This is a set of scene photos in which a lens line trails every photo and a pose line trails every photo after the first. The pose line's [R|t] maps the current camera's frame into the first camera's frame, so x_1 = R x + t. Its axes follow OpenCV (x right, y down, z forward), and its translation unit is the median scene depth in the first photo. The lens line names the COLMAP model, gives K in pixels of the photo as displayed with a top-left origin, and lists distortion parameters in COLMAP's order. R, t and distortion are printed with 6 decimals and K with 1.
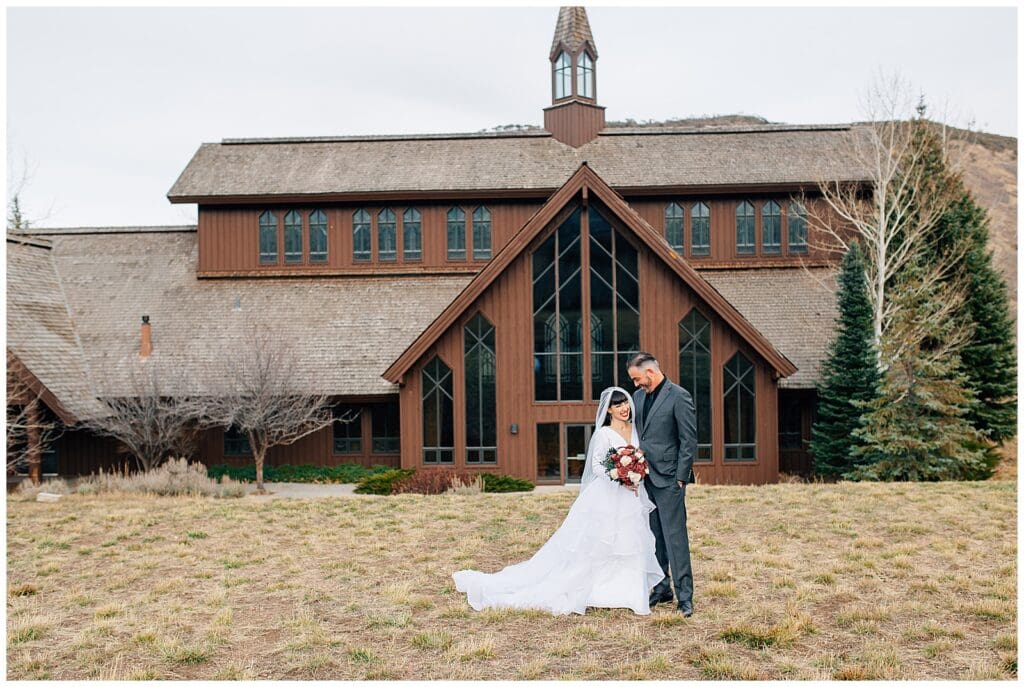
lens RADIAL K [[968.3, 0, 512.0], [0, 968.3, 343.5], [0, 0, 1]] dist [-0.064943, 0.089585]
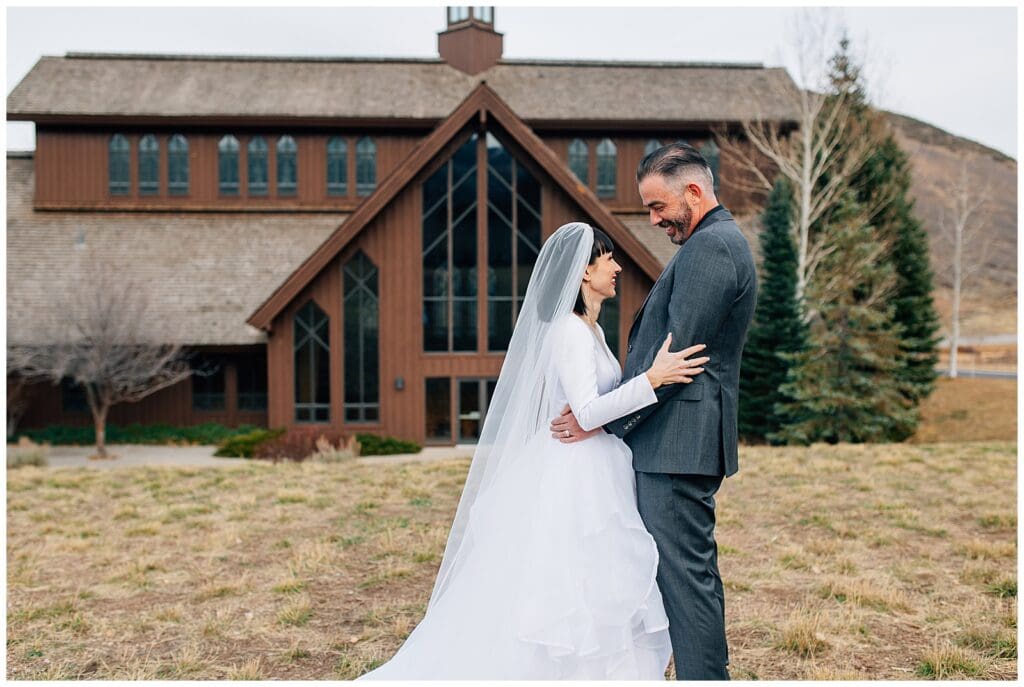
lens RADIAL K [[968.3, 0, 512.0], [0, 968.3, 343.5], [0, 0, 1]] dist [-0.064943, 0.089585]
pose [[0.993306, 0.008682, 0.115183, 0.002272], [-0.013311, 0.999132, 0.039480, 0.015379], [-0.114740, -0.040749, 0.992559, 0.114474]]
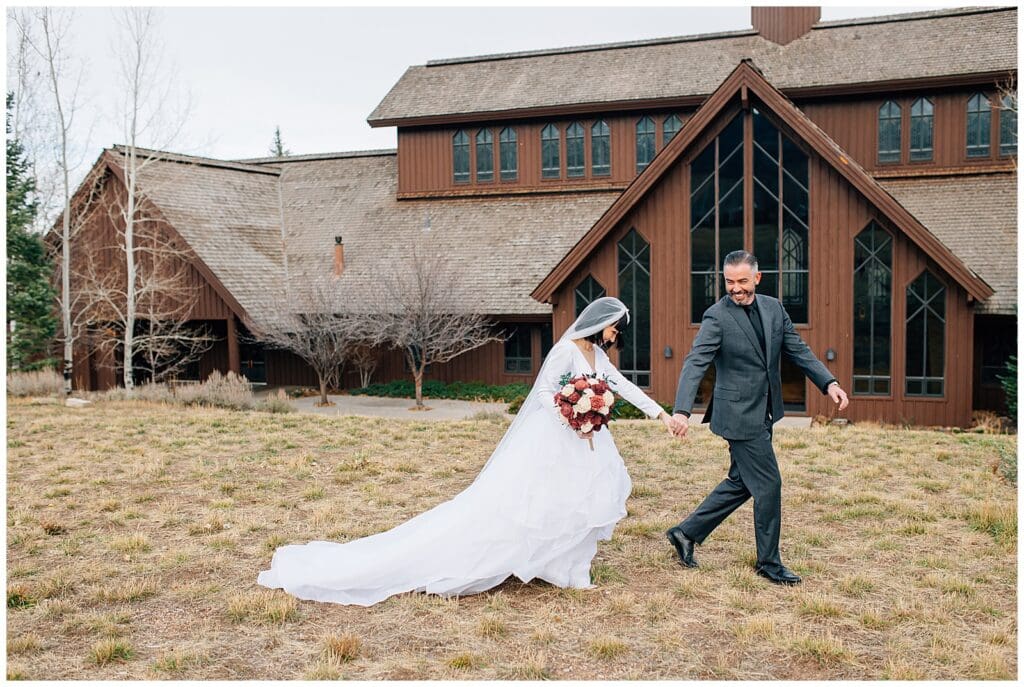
lens RADIAL K [[968.3, 0, 512.0], [0, 968.3, 343.5], [0, 0, 1]] dist [-0.064943, 0.089585]
pose [[0.946010, 0.024126, -0.323240, 0.161008], [0.002256, 0.996712, 0.080995, 0.002865], [0.324131, -0.077351, 0.942845, 0.065023]]
